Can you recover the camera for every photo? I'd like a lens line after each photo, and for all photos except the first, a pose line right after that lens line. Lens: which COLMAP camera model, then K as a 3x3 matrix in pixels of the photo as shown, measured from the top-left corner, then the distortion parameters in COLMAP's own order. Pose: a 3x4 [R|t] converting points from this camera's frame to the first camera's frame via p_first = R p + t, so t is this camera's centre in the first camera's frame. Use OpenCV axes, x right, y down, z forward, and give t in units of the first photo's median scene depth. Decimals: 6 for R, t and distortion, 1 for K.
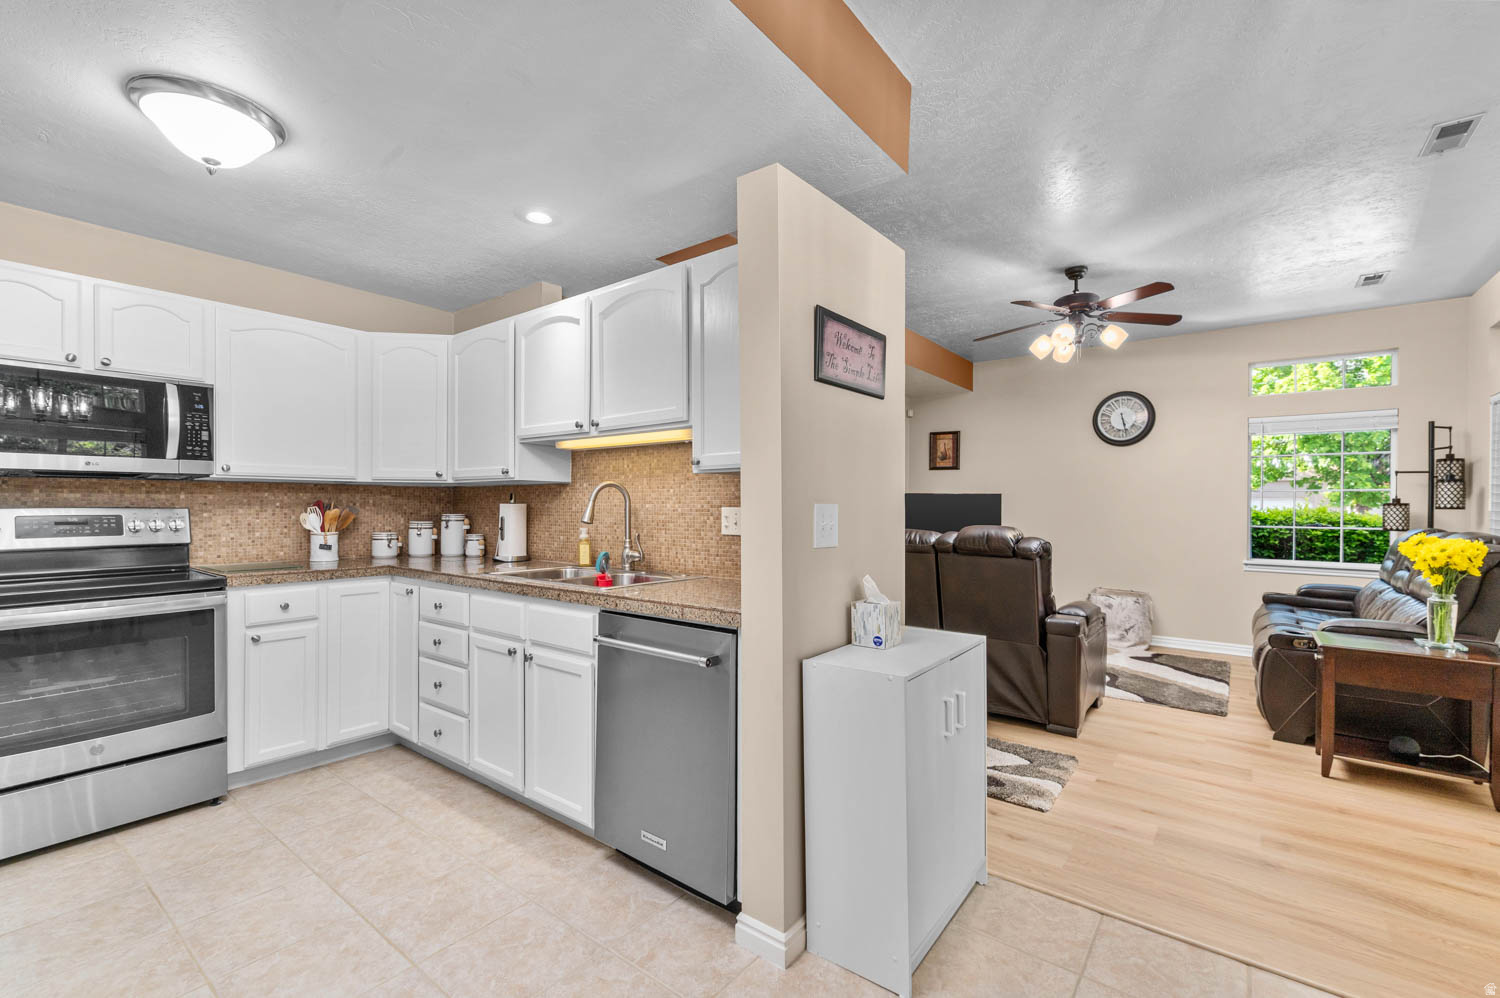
lens RADIAL K [[649.1, 0, 743.9], [0, 649.1, 506.4], [0, 0, 1]] dist [0.004661, -0.000806]
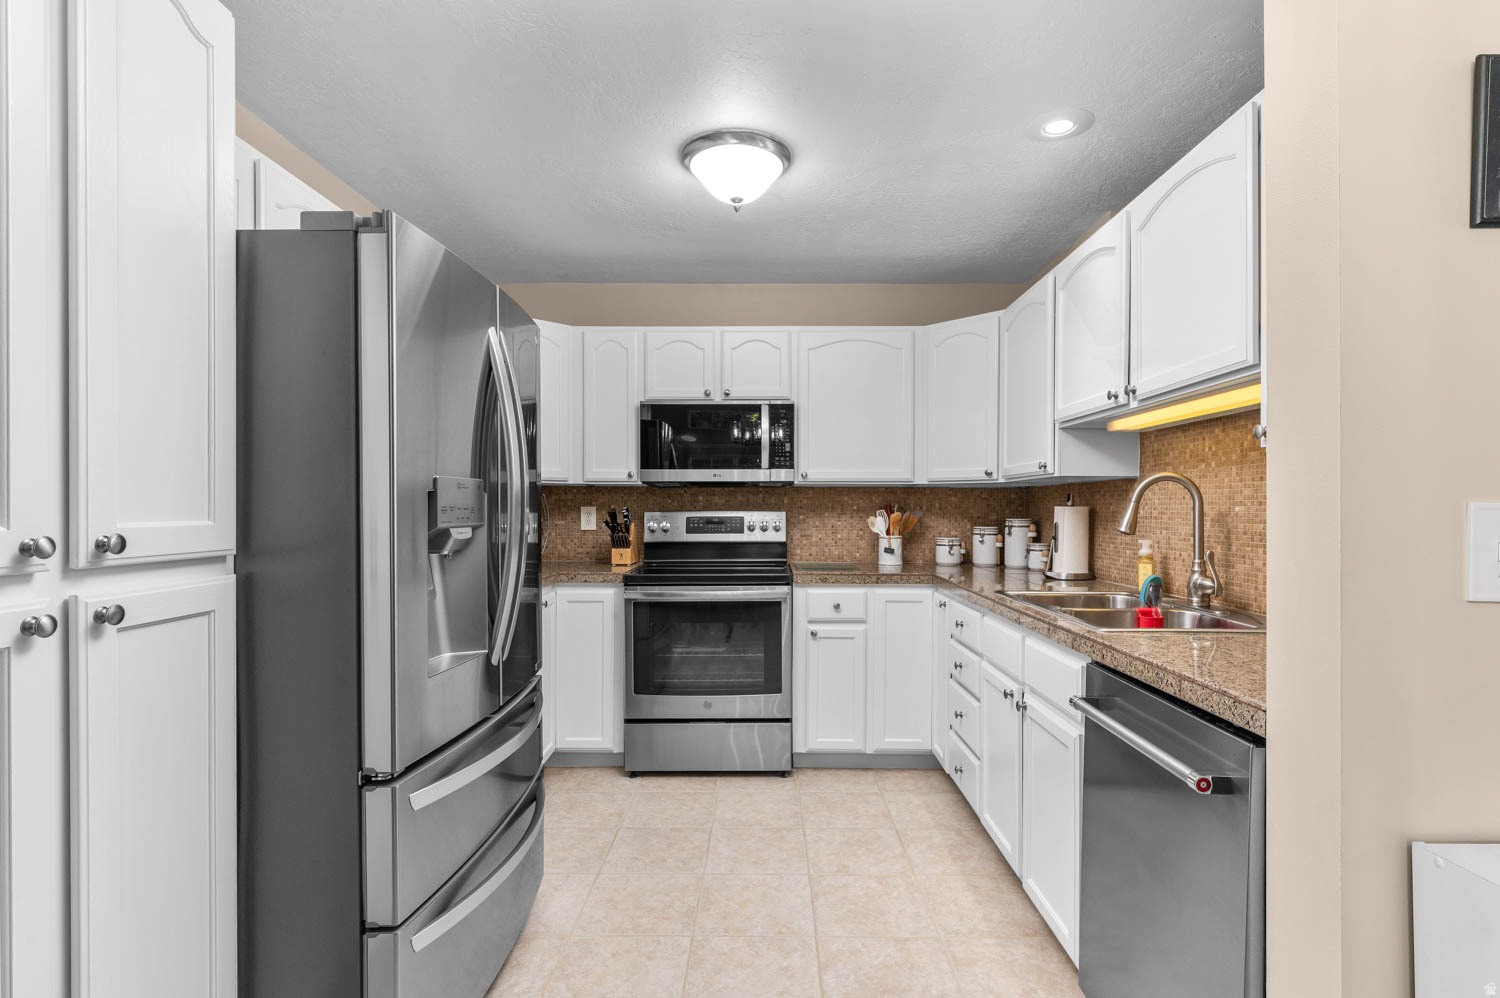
lens RADIAL K [[722.8, 0, 753.2], [0, 722.8, 509.7], [0, 0, 1]] dist [0.000009, 0.001344]
pose [[0.606718, 0.000067, -0.794917, 0.177010], [-0.001190, 0.999999, -0.000824, 0.001625], [0.794916, 0.001446, 0.606718, 0.258823]]
